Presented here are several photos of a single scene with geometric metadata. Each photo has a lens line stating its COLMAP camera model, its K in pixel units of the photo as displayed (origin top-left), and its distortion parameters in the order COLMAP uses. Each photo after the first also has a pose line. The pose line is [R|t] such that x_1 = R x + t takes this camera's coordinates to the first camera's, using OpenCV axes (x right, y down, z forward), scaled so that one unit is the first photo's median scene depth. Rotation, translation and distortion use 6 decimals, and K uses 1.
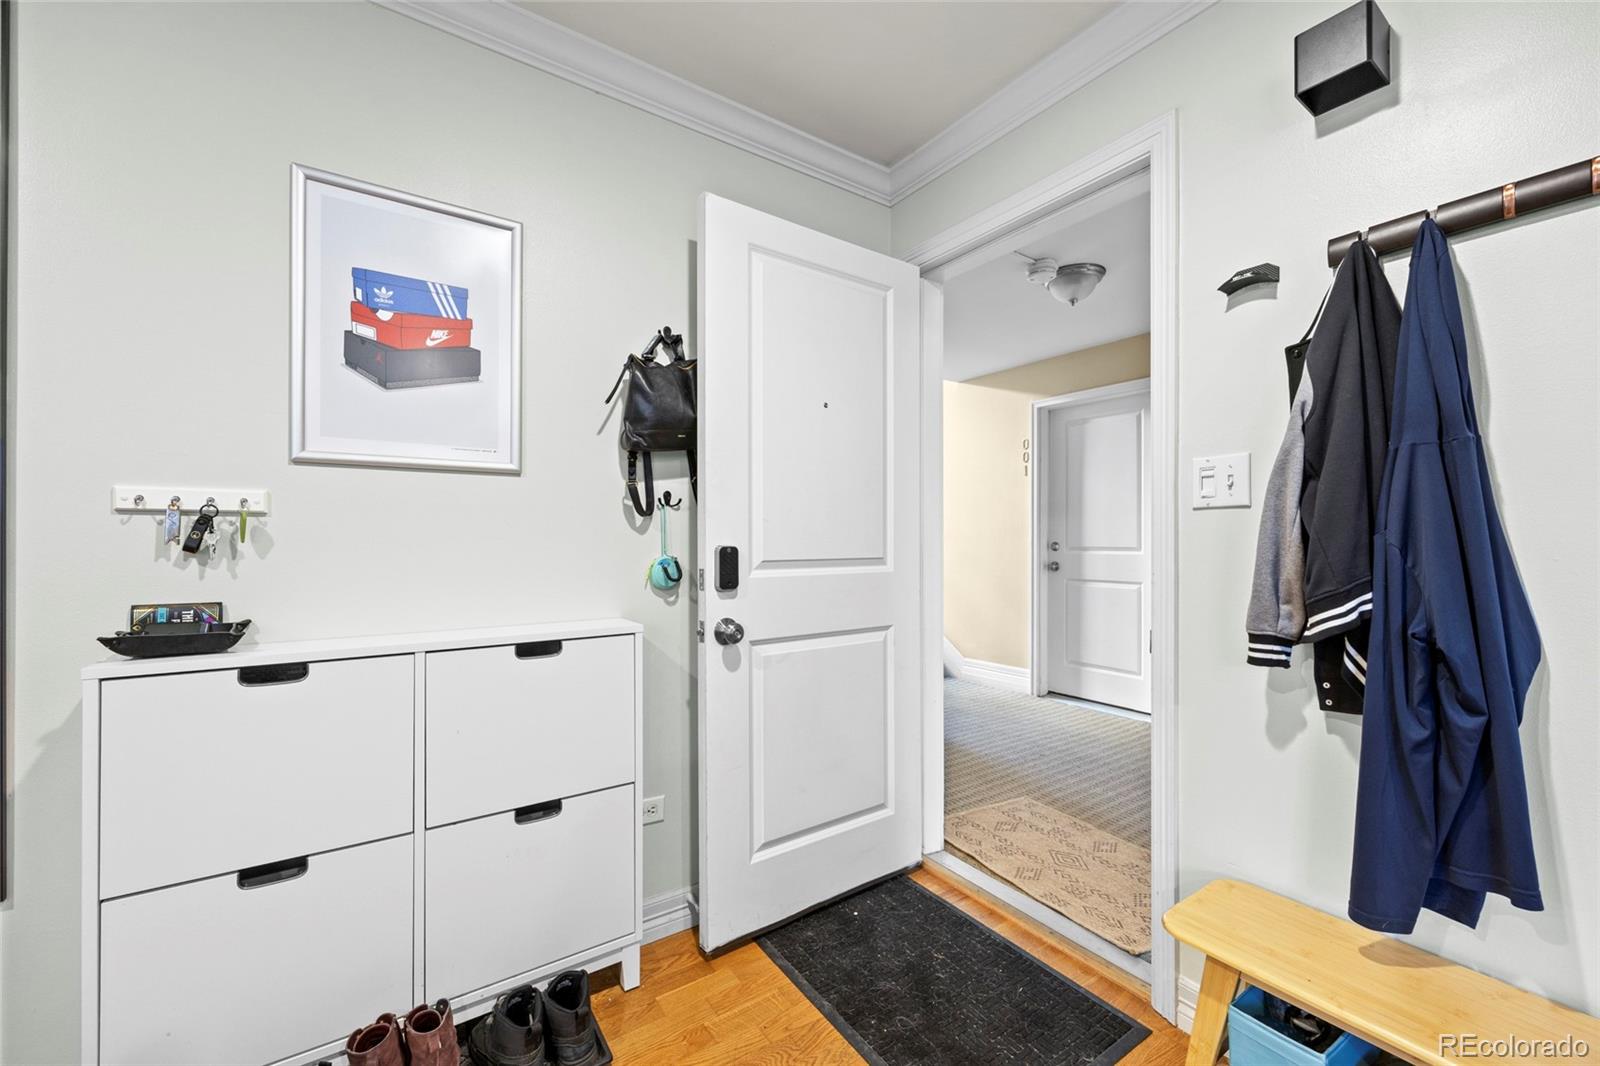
lens RADIAL K [[643.8, 0, 795.7], [0, 643.8, 535.0], [0, 0, 1]] dist [-0.001154, -0.000075]
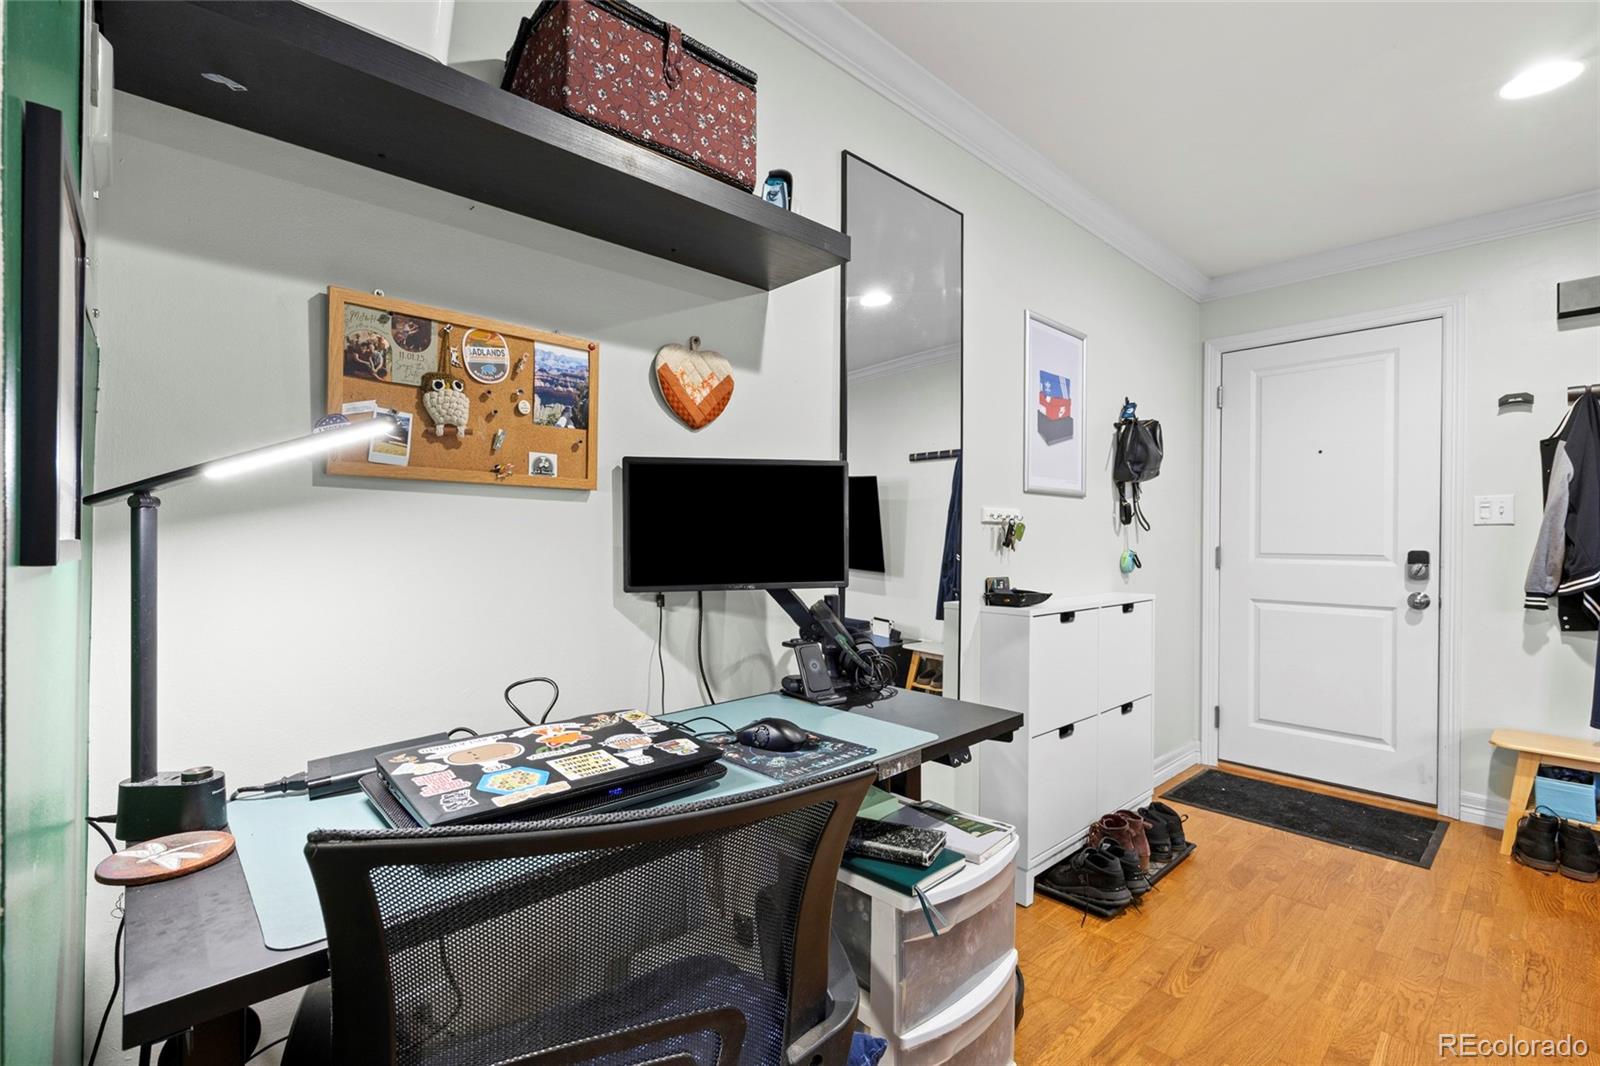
lens RADIAL K [[712.6, 0, 798.5], [0, 712.6, 535.1], [0, 0, 1]] dist [-0.001437, 0.000745]
pose [[0.989178, 0.007385, 0.146535, -1.756461], [-0.007743, 0.999968, 0.001870, -0.001872], [-0.146517, -0.002984, 0.989204, -0.772376]]
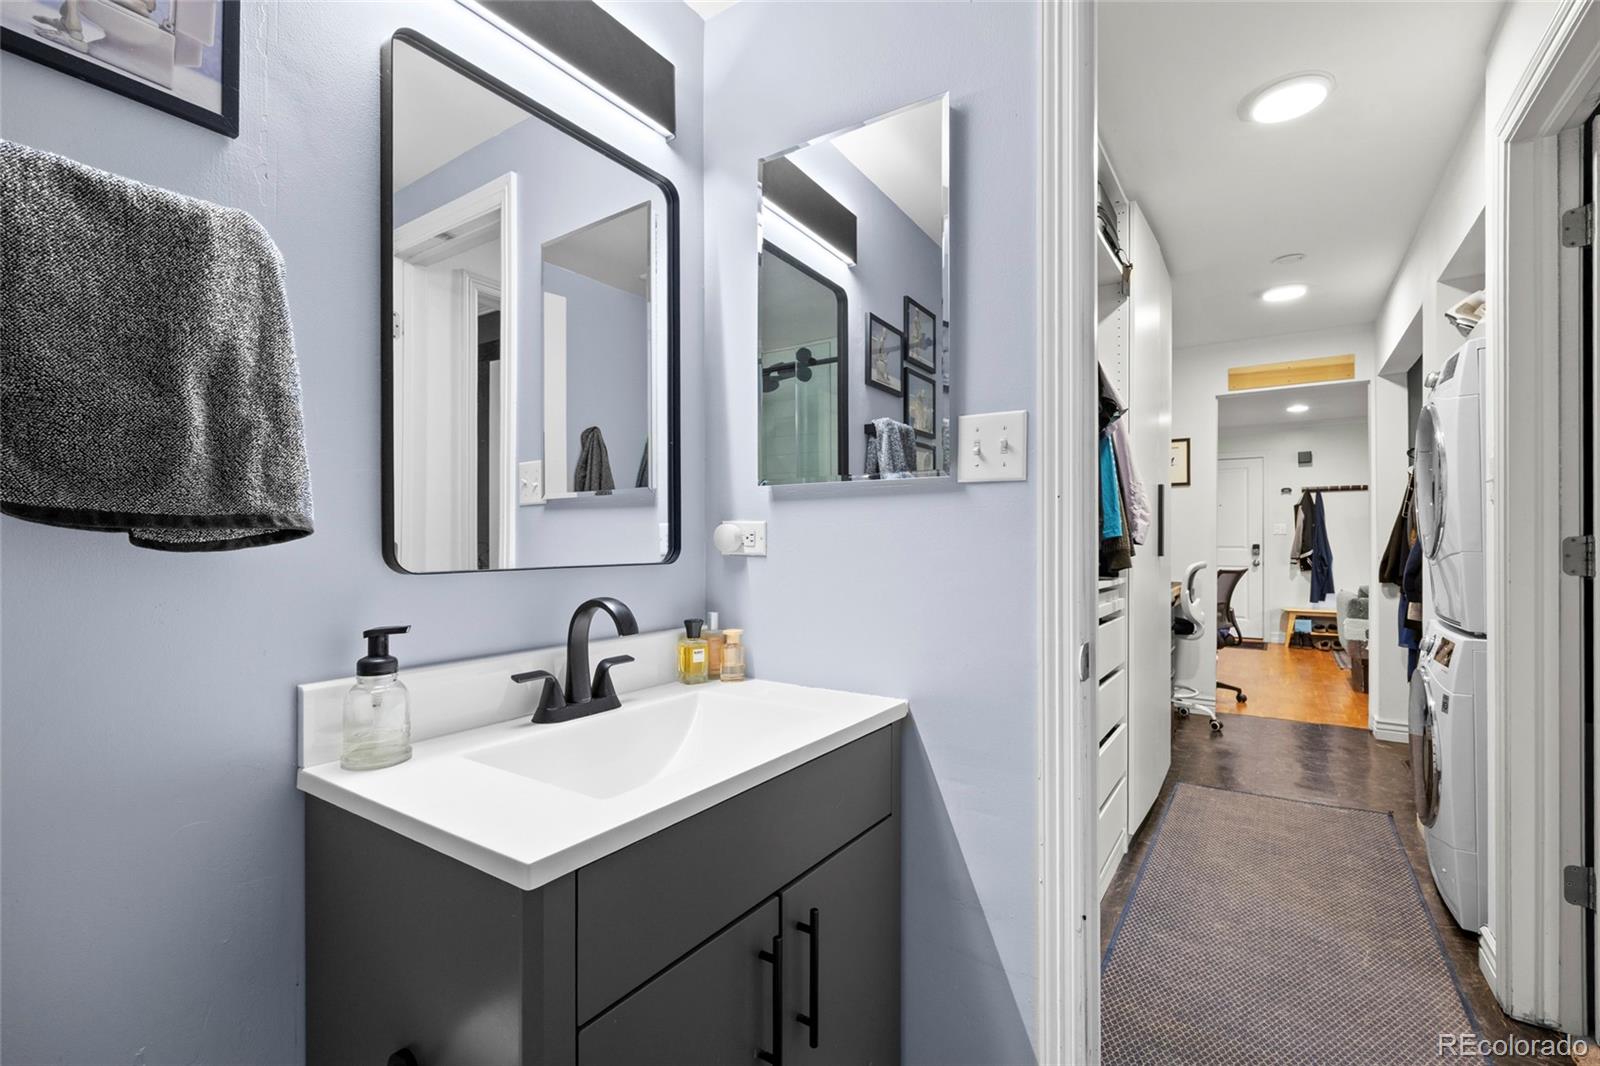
lens RADIAL K [[712.6, 0, 798.5], [0, 712.6, 535.1], [0, 0, 1]] dist [-0.001437, 0.000745]
pose [[0.928602, 0.002796, 0.371068, -5.501878], [-0.000655, 0.999982, -0.005898, -0.002320], [-0.371078, 0.005234, 0.928587, -3.106789]]
